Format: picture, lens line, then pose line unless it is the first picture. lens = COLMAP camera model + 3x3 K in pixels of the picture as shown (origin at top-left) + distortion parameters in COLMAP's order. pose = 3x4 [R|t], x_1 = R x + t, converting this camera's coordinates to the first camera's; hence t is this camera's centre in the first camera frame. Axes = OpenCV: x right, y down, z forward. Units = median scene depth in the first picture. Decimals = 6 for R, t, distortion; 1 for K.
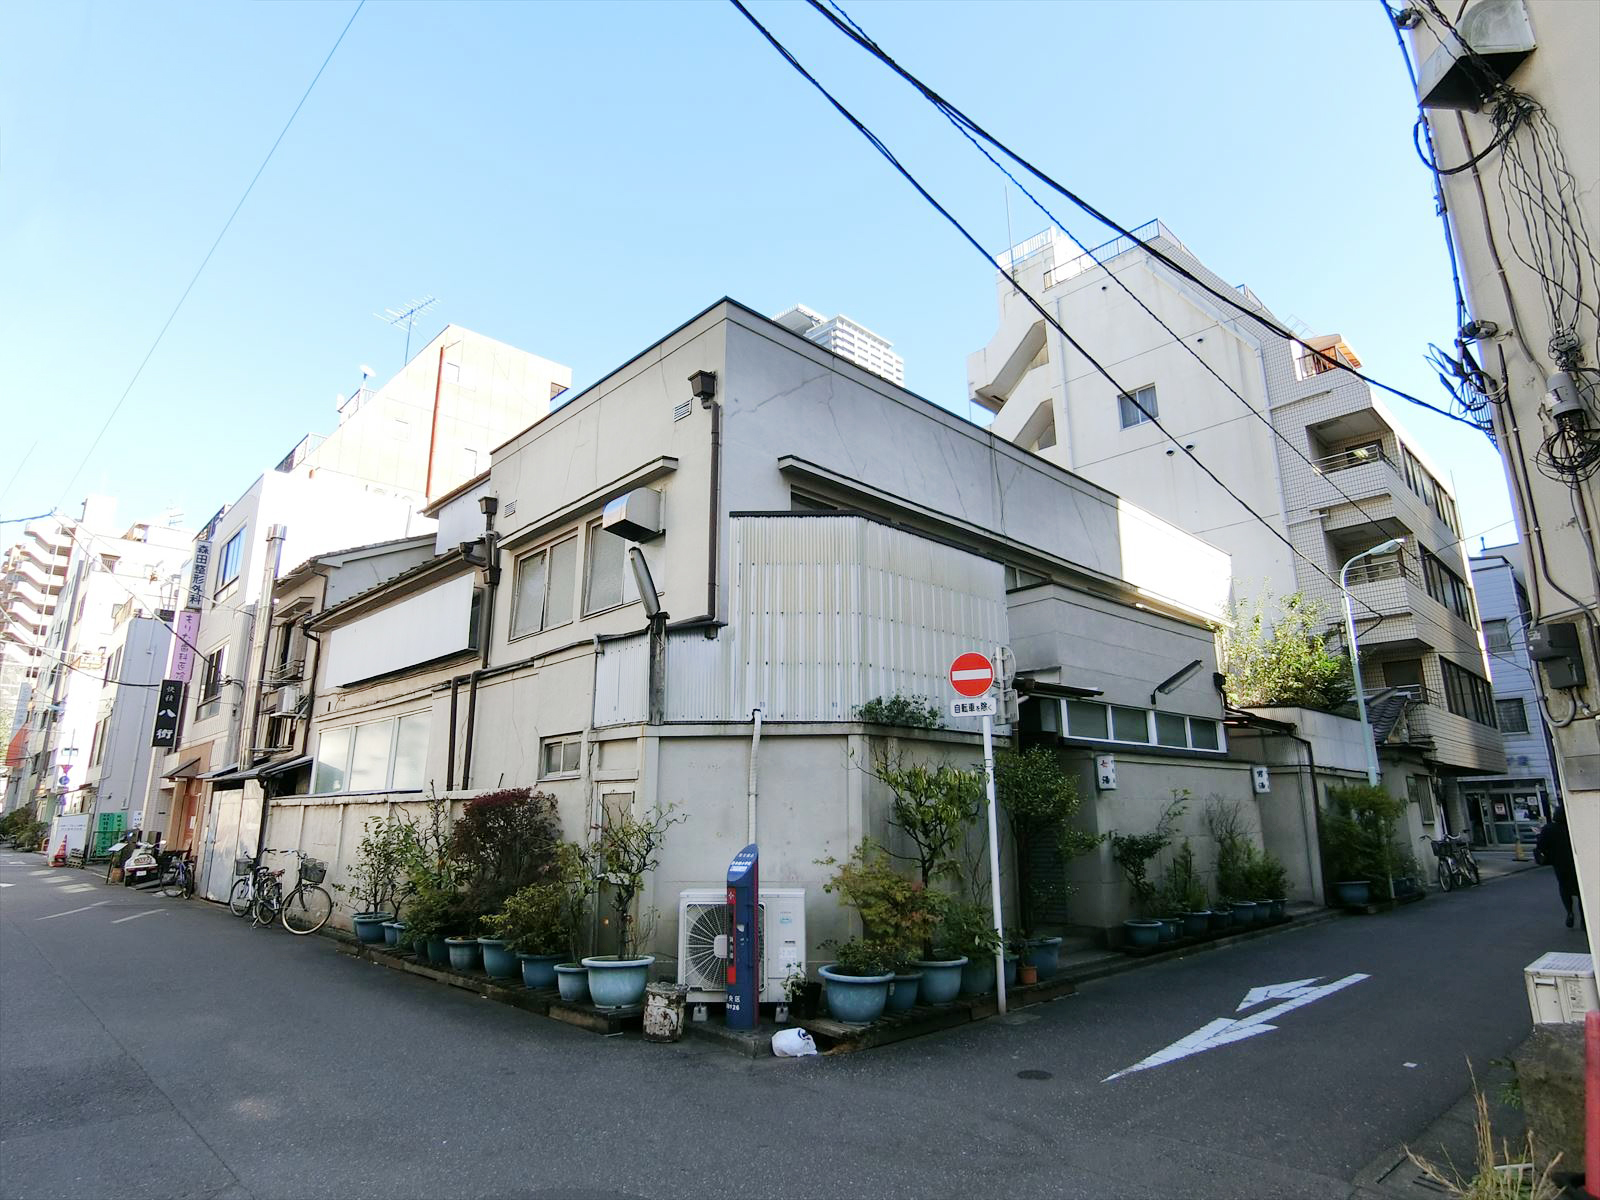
lens RADIAL K [[902.2, 0, 809.6], [0, 902.2, 600.9], [0, 0, 1]] dist [-0.003220, 0.001541]
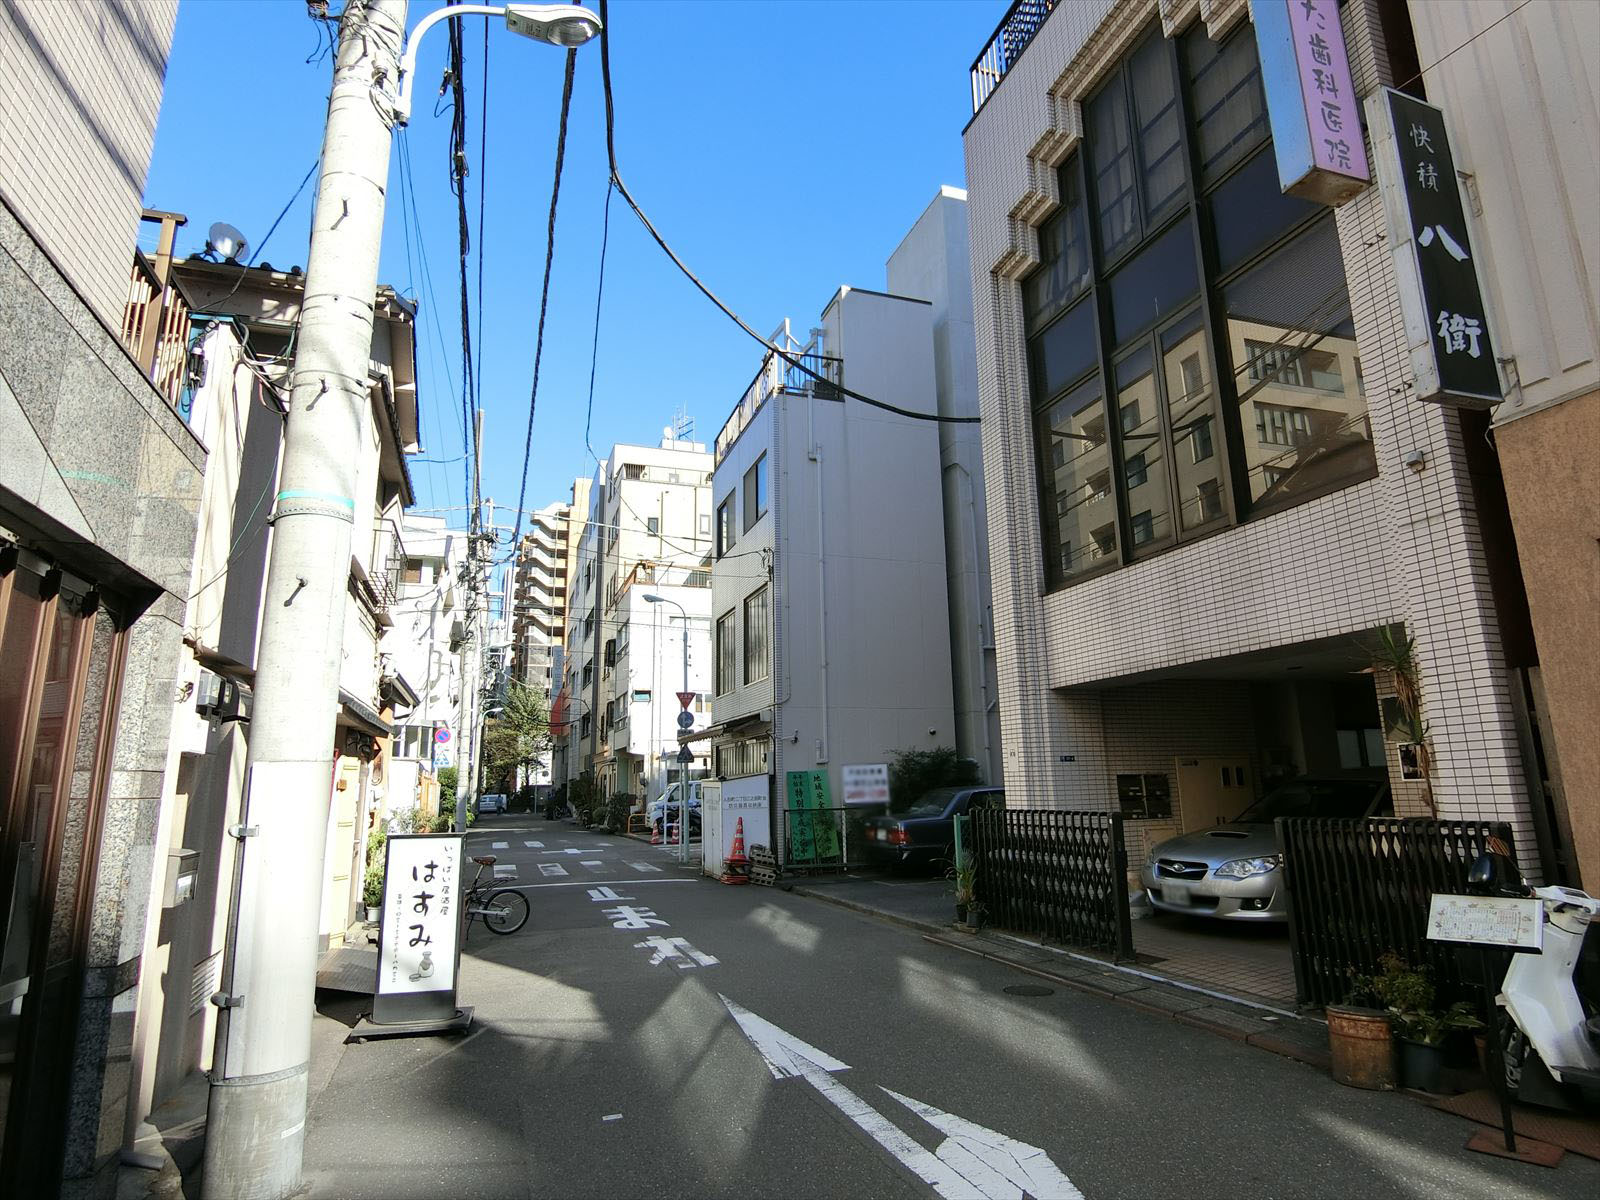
lens RADIAL K [[902.2, 0, 813.2], [0, 902.2, 595.6], [0, 0, 1]] dist [-0.003220, 0.001541]
pose [[0.912654, -0.097727, -0.396878, -0.362196], [0.109751, 0.993930, 0.007639, 0.087761], [0.393722, -0.050529, 0.917840, 0.356090]]
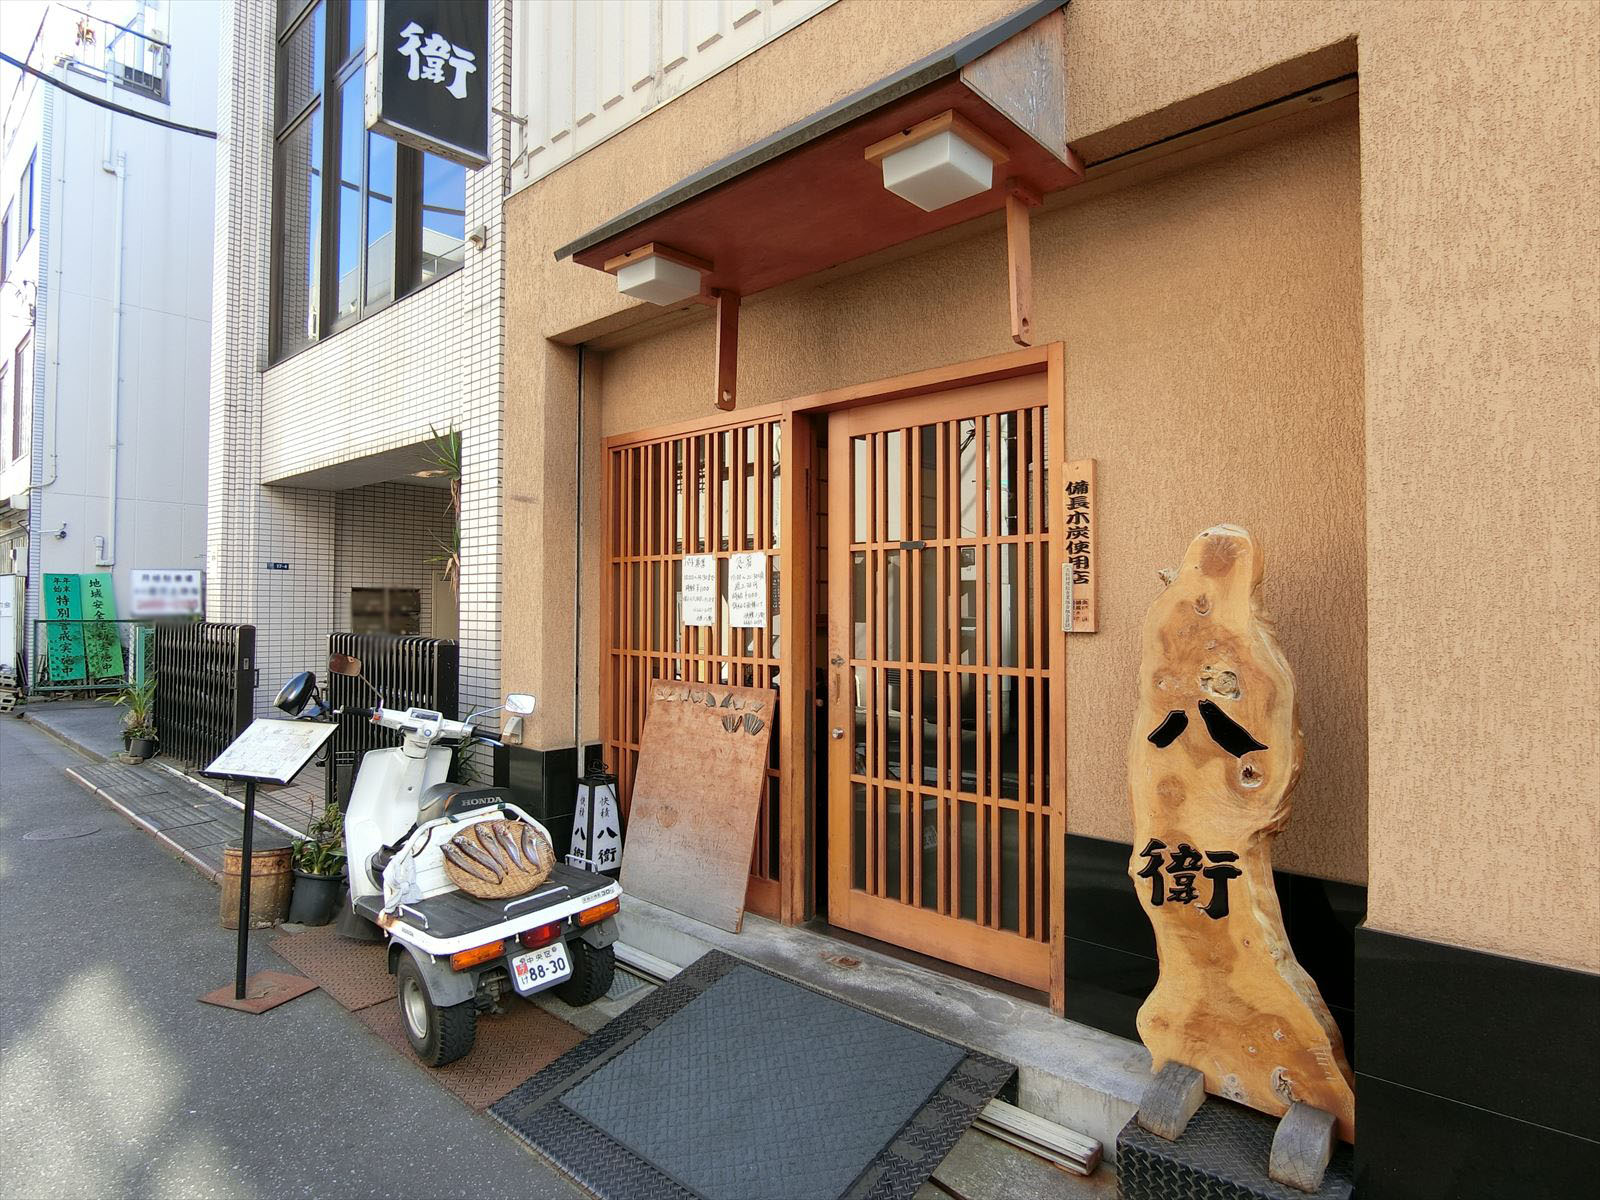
lens RADIAL K [[902.2, 0, 795.6], [0, 902.2, 596.7], [0, 0, 1]] dist [-0.003220, 0.001541]
pose [[0.998168, 0.017035, 0.058055, -0.309016], [-0.029397, 0.975218, 0.219287, 0.095627], [-0.052880, -0.220592, 0.973932, 0.382744]]
